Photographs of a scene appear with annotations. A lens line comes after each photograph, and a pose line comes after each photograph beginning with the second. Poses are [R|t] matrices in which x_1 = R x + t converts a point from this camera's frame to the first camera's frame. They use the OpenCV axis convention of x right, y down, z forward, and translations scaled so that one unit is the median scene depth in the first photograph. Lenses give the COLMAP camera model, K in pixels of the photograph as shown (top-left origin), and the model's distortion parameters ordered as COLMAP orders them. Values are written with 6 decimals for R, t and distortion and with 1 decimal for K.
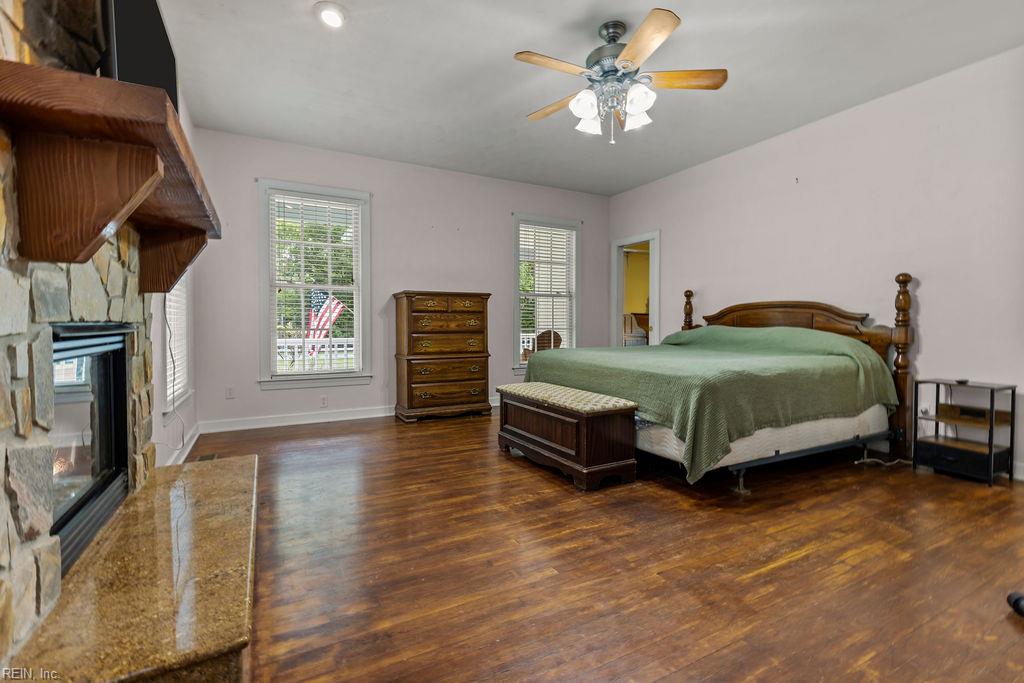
lens RADIAL K [[464.6, 0, 512.3], [0, 464.6, 324.7], [0, 0, 1]] dist [0.000060, -0.000314]
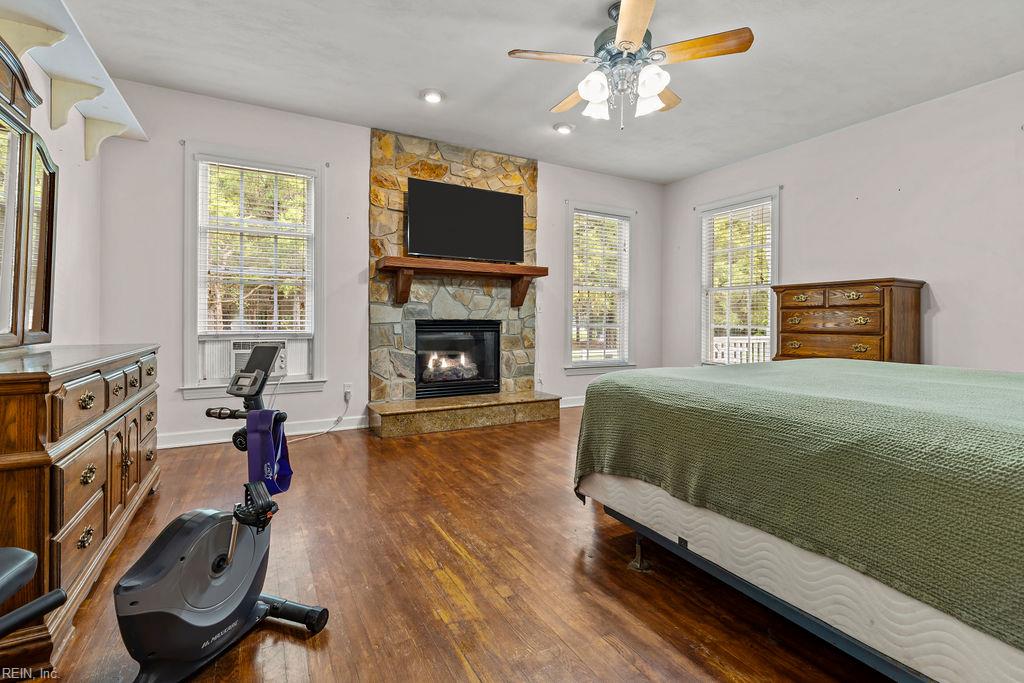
lens RADIAL K [[464.6, 0, 512.3], [0, 464.6, 324.7], [0, 0, 1]] dist [0.000060, -0.000314]
pose [[0.006809, 0.003854, -0.999969, 1.286896], [-0.003115, 0.999988, 0.003832, 0.002965], [0.999972, 0.003088, 0.006821, 0.879186]]
